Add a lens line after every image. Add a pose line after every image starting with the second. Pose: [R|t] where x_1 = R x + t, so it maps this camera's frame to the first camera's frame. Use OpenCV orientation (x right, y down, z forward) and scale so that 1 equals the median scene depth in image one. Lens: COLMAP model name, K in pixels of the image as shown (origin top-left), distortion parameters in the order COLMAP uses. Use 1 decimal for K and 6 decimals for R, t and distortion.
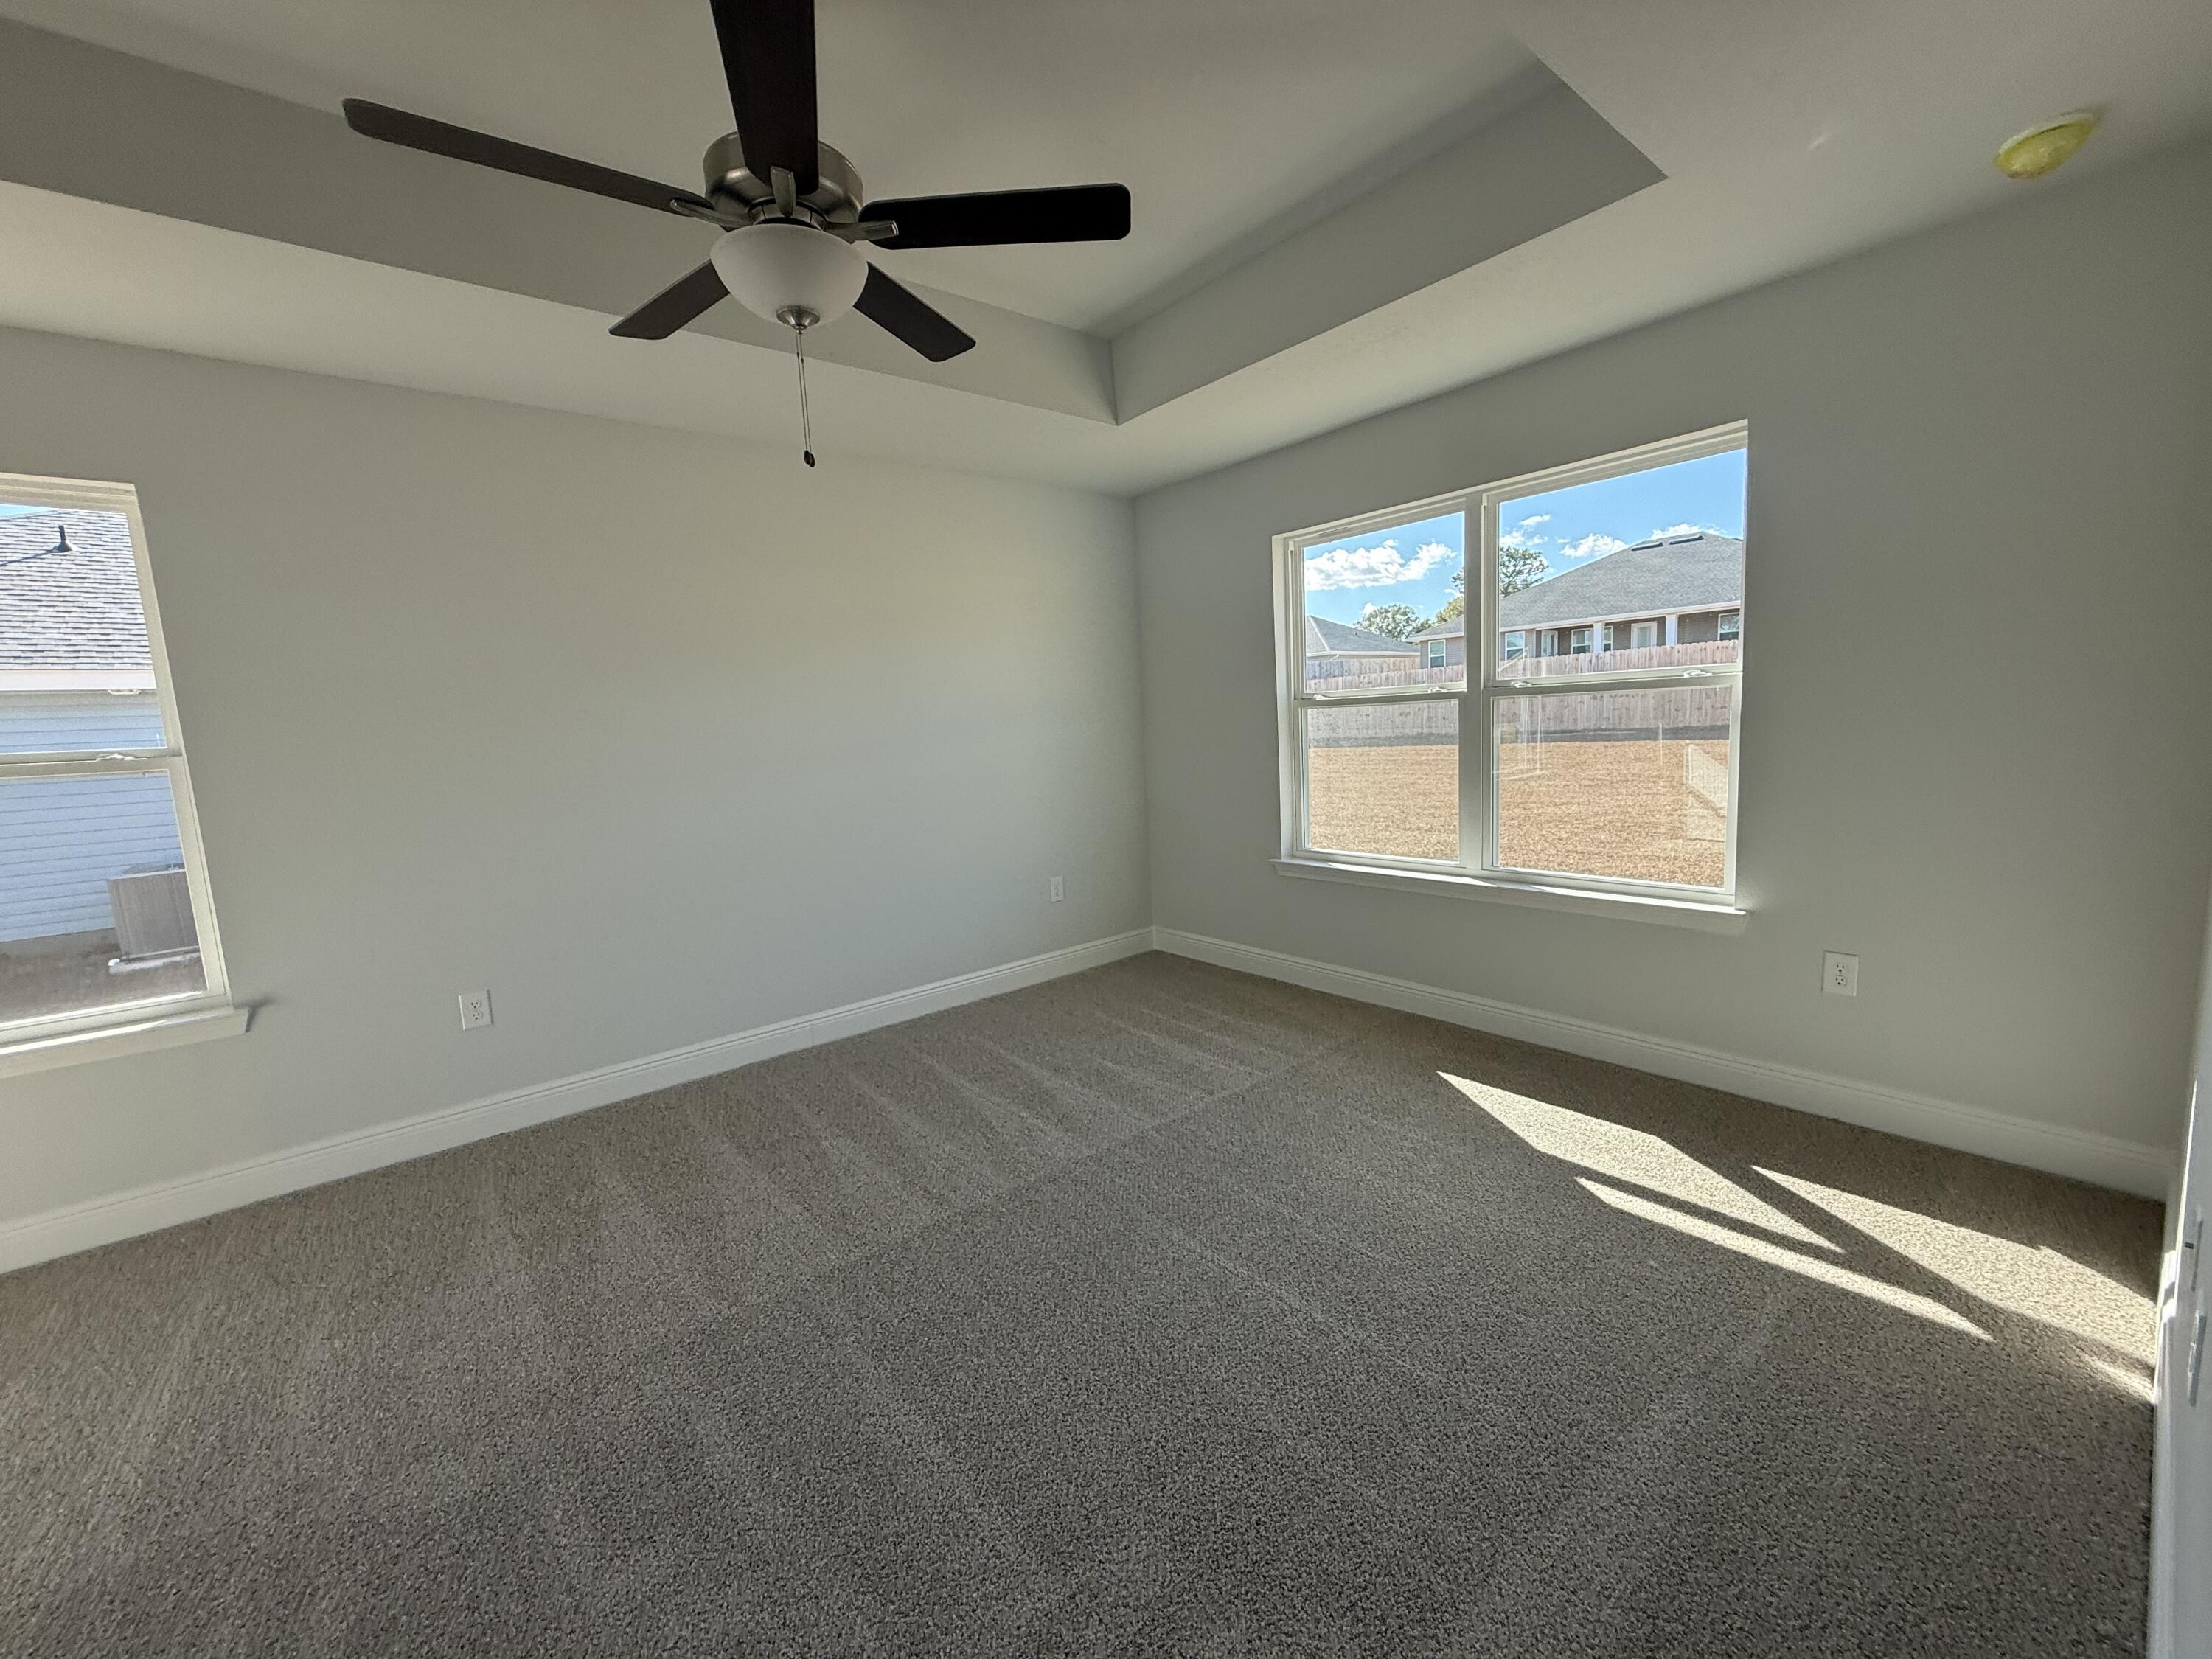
lens RADIAL K [[885.7, 0, 1098.5], [0, 885.7, 833.5], [0, 0, 1]] dist [-0.002311, 0.000310]
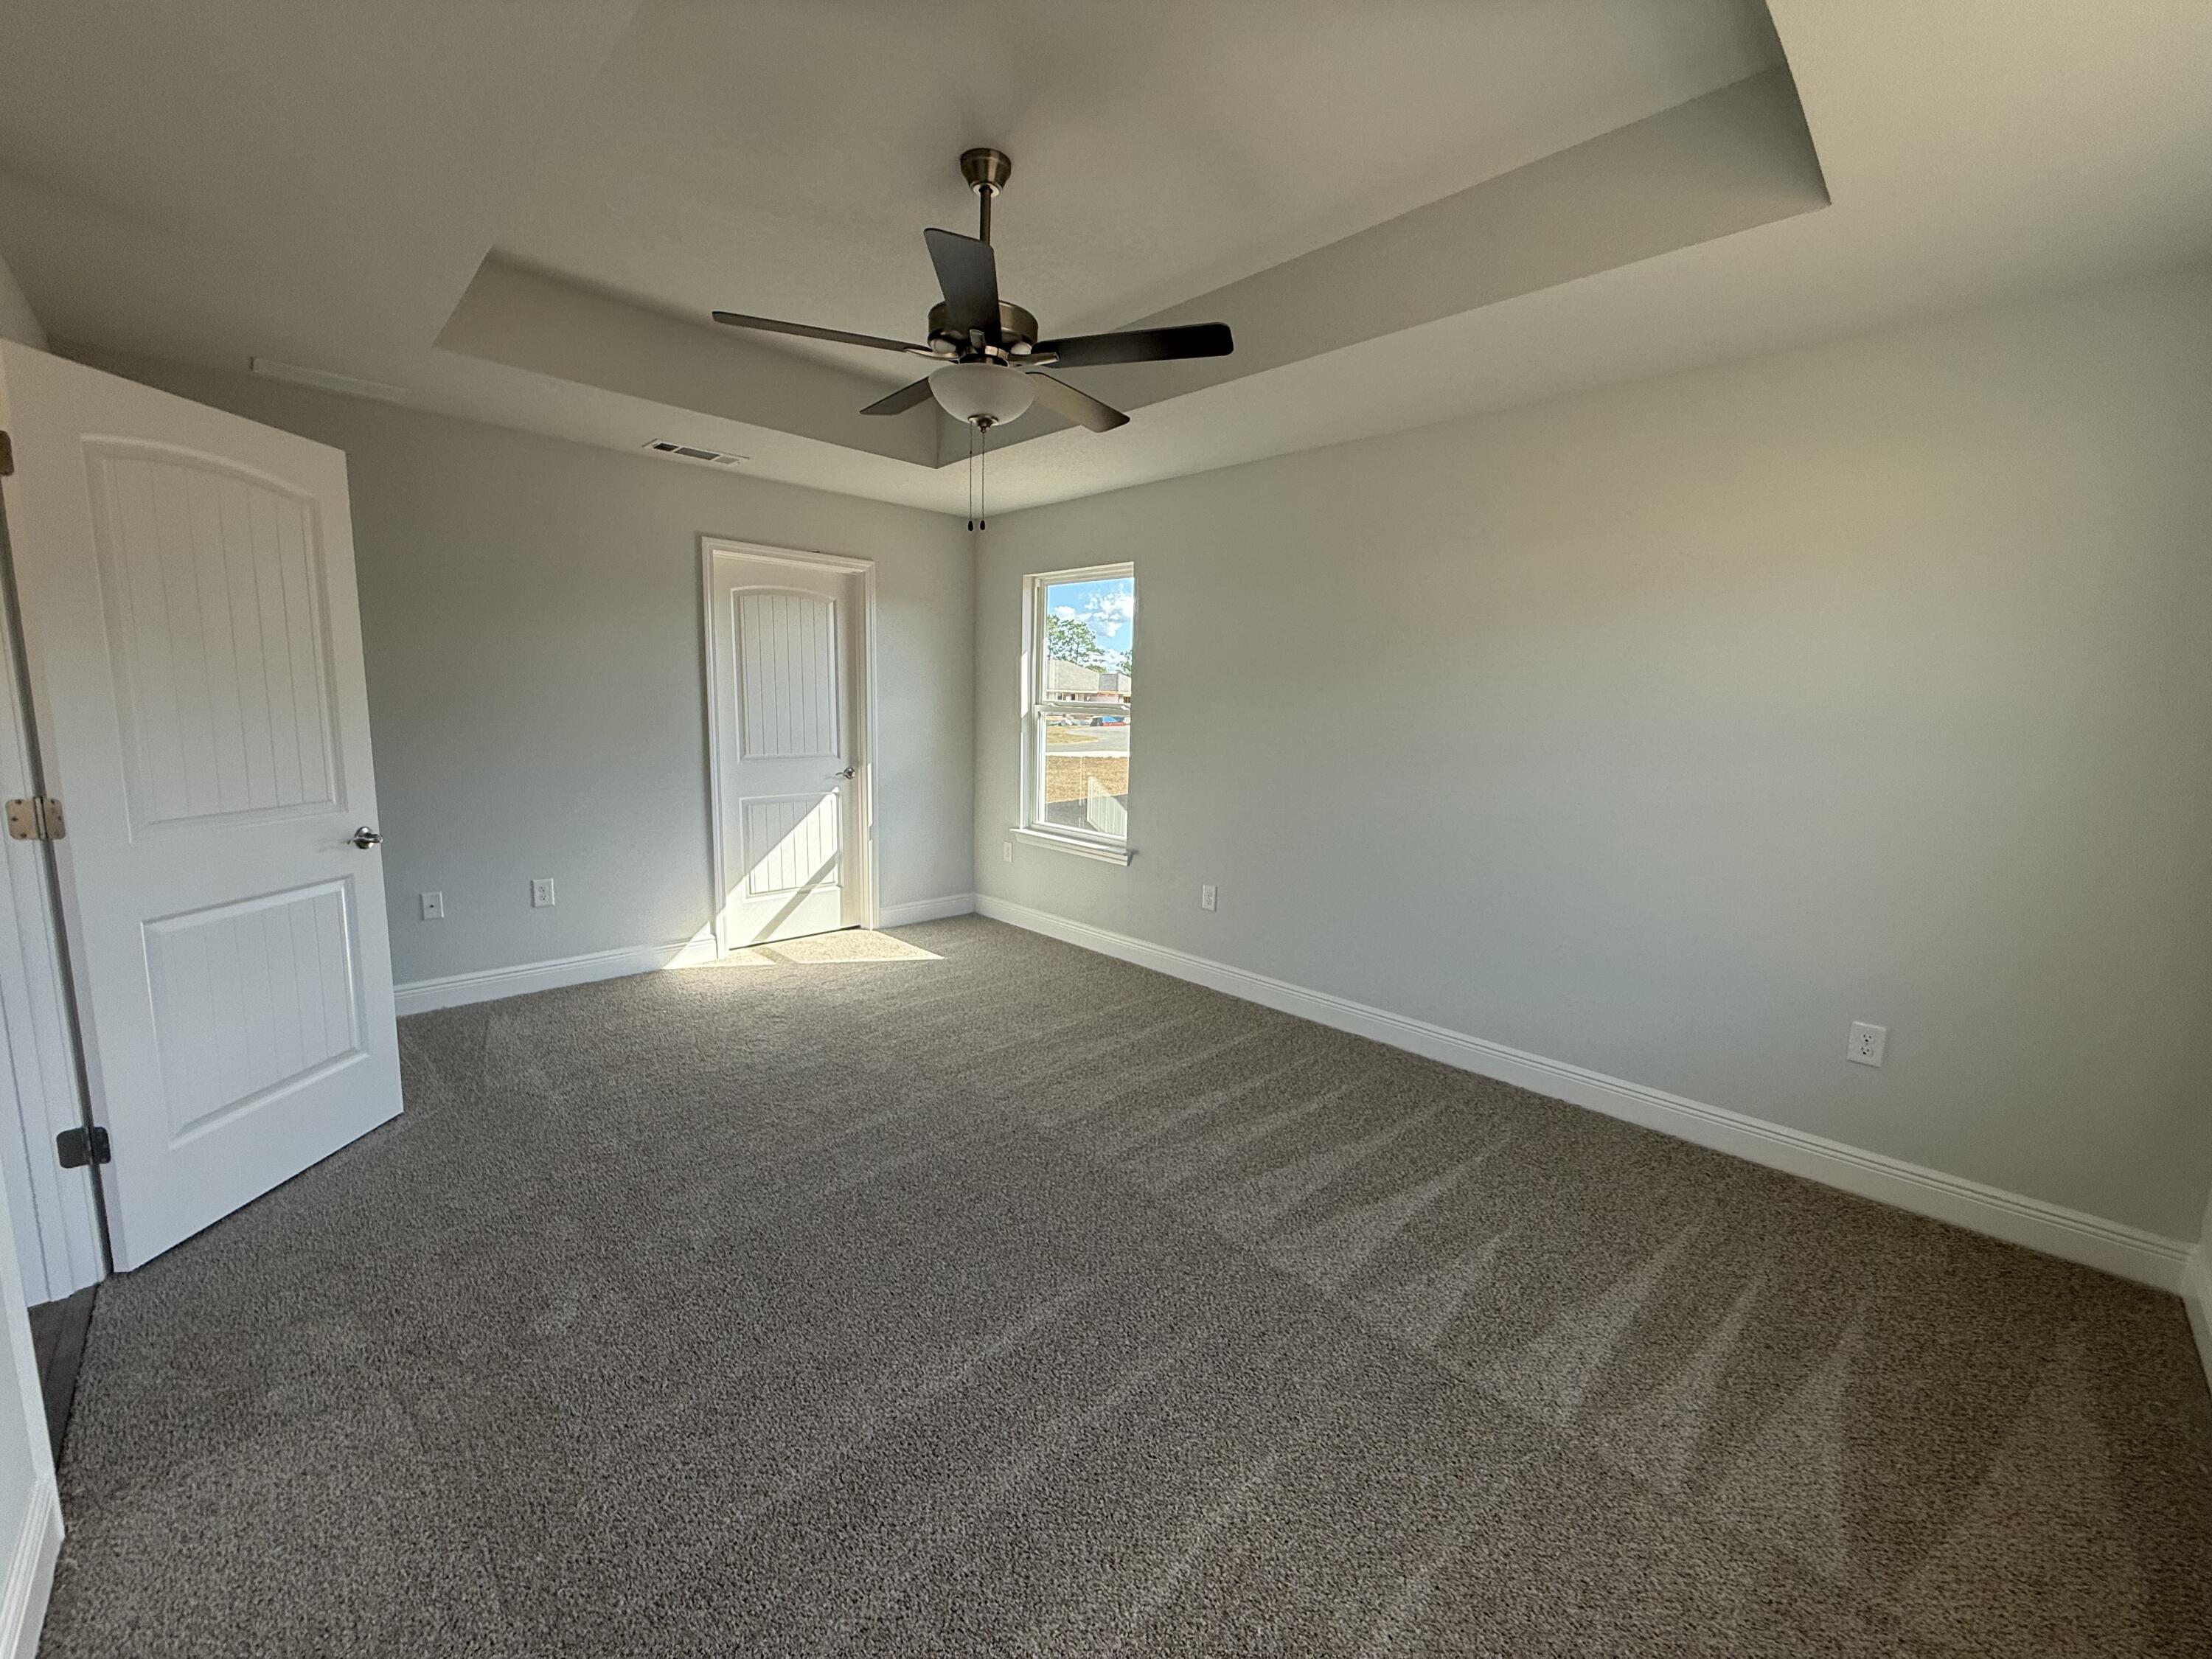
lens RADIAL K [[885.7, 0, 1094.3], [0, 885.7, 830.2], [0, 0, 1]] dist [-0.002311, 0.000310]
pose [[0.072328, 0.199317, -0.977262, 0.622814], [-0.155158, 0.970148, 0.186383, -0.137619], [0.985238, 0.138150, 0.101094, 0.606530]]
